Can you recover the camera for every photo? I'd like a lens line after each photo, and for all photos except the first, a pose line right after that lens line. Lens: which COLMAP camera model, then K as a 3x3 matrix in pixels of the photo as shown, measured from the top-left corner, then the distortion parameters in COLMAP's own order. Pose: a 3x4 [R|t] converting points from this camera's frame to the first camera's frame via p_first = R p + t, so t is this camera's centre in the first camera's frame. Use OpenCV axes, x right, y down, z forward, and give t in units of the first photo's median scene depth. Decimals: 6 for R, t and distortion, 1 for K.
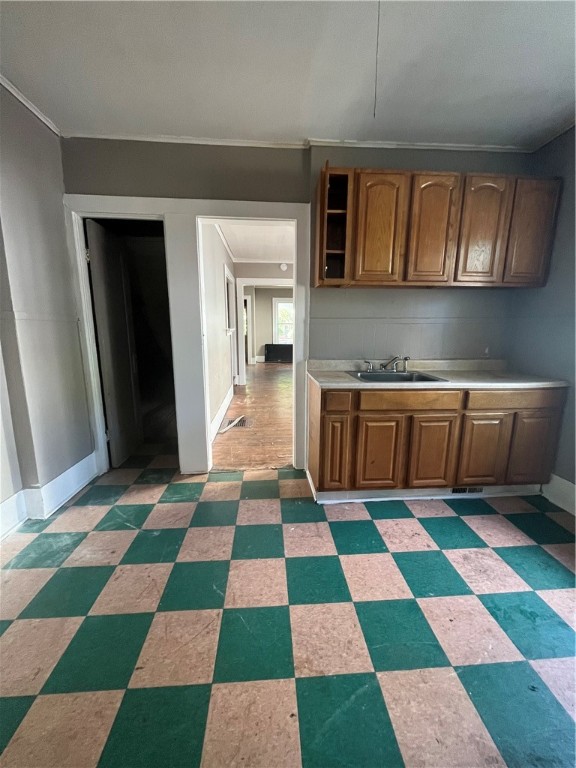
lens RADIAL K [[309.6, 0, 287.2], [0, 309.6, 382.2], [0, 0, 1]] dist [0.001031, 0.000062]
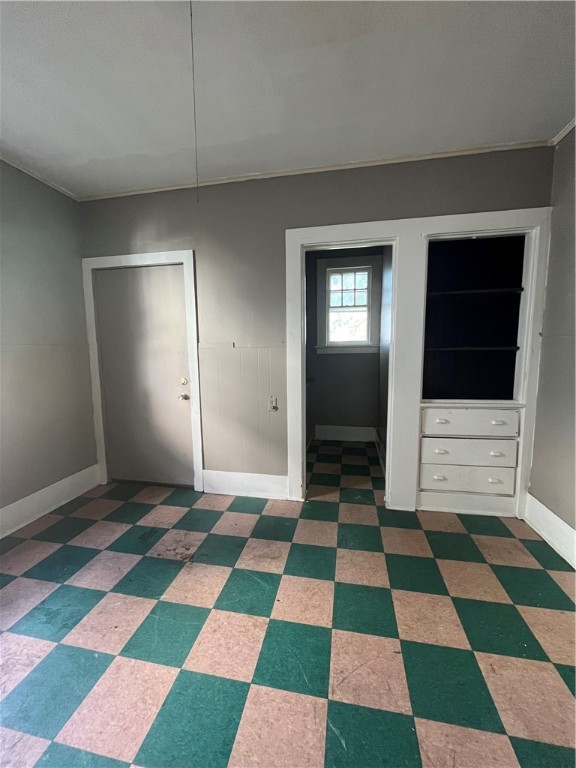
lens RADIAL K [[309.6, 0, 287.2], [0, 309.6, 382.2], [0, 0, 1]] dist [0.001031, 0.000062]
pose [[-0.967184, -0.025613, 0.252782, -0.286767], [0.051003, 0.955081, 0.291922, -0.314664], [-0.248905, 0.295235, -0.922433, 1.533126]]
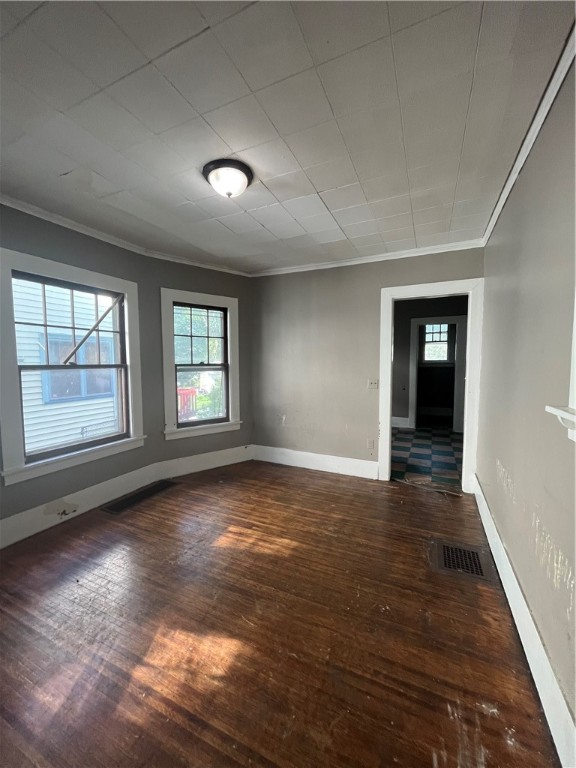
lens RADIAL K [[309.6, 0, 287.2], [0, 309.6, 382.2], [0, 0, 1]] dist [0.001031, 0.000062]
pose [[-0.875725, -0.028836, 0.481949, -0.411409], [0.096535, 0.967601, 0.233302, -0.870483], [-0.473061, 0.250833, -0.844568, 4.204152]]
